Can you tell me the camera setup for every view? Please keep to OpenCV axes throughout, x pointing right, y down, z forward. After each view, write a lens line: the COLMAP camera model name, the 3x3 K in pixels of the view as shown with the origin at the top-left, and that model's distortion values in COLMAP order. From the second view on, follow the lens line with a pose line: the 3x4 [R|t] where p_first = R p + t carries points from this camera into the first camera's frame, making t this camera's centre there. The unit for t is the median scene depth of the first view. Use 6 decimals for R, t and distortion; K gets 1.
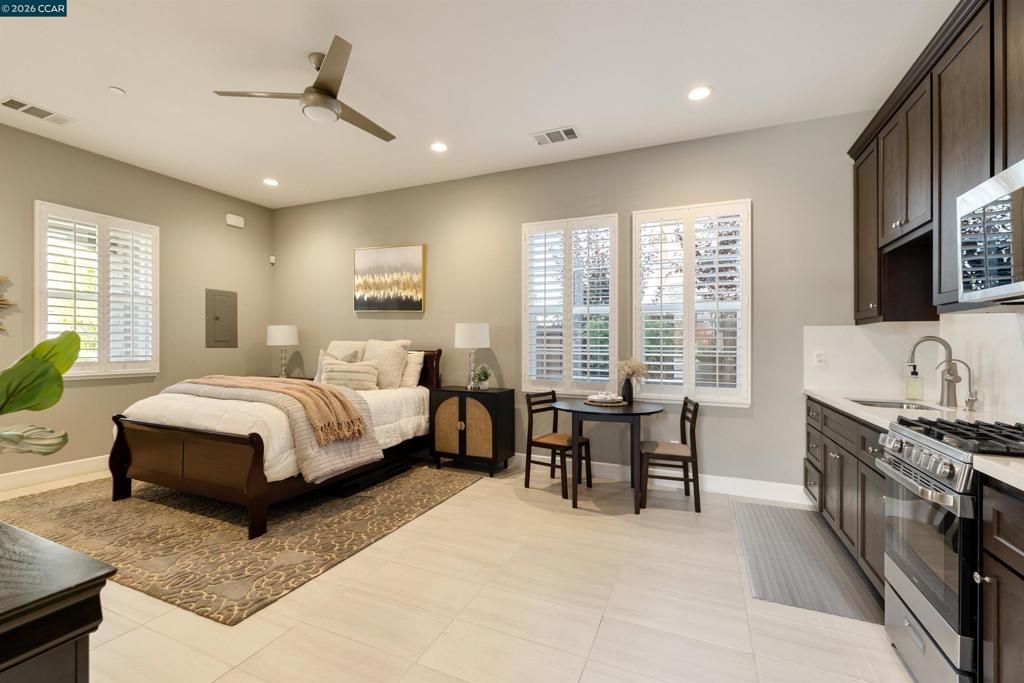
lens RADIAL K [[438.1, 0, 512.0], [0, 438.1, 341.5], [0, 0, 1]] dist [0.000156, -0.000007]
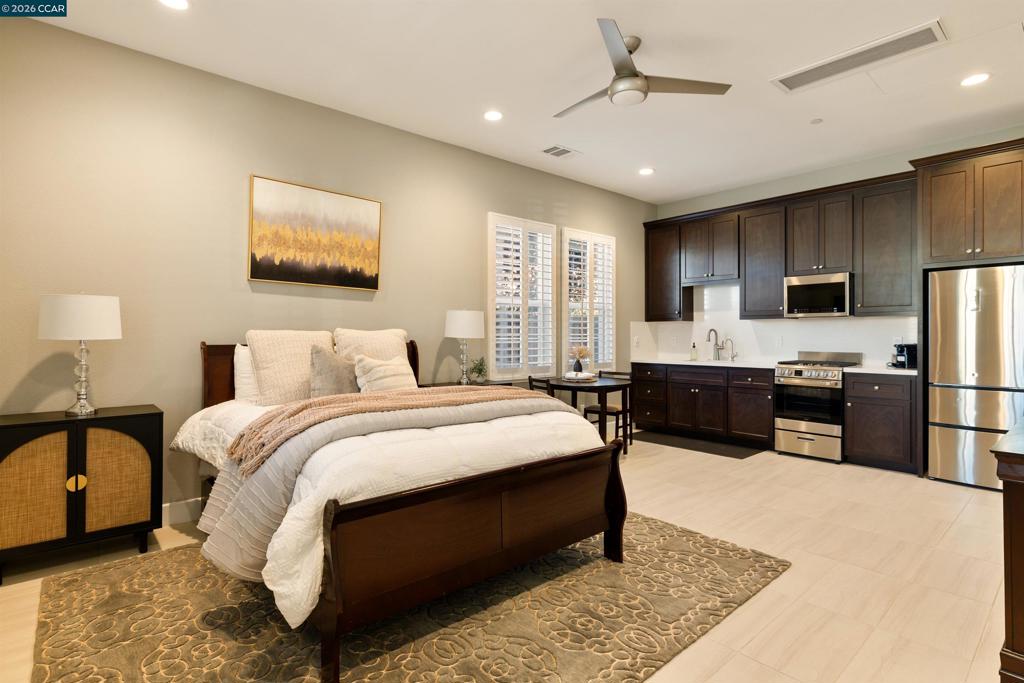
lens RADIAL K [[506.1, 0, 512.3], [0, 506.1, 320.9], [0, 0, 1]] dist [0.016900, 0.000016]
pose [[0.428853, 0.014548, 0.903257, -0.876782], [0.000416, 0.999867, -0.016301, -0.003057], [-0.903374, 0.007367, 0.428790, 0.417625]]
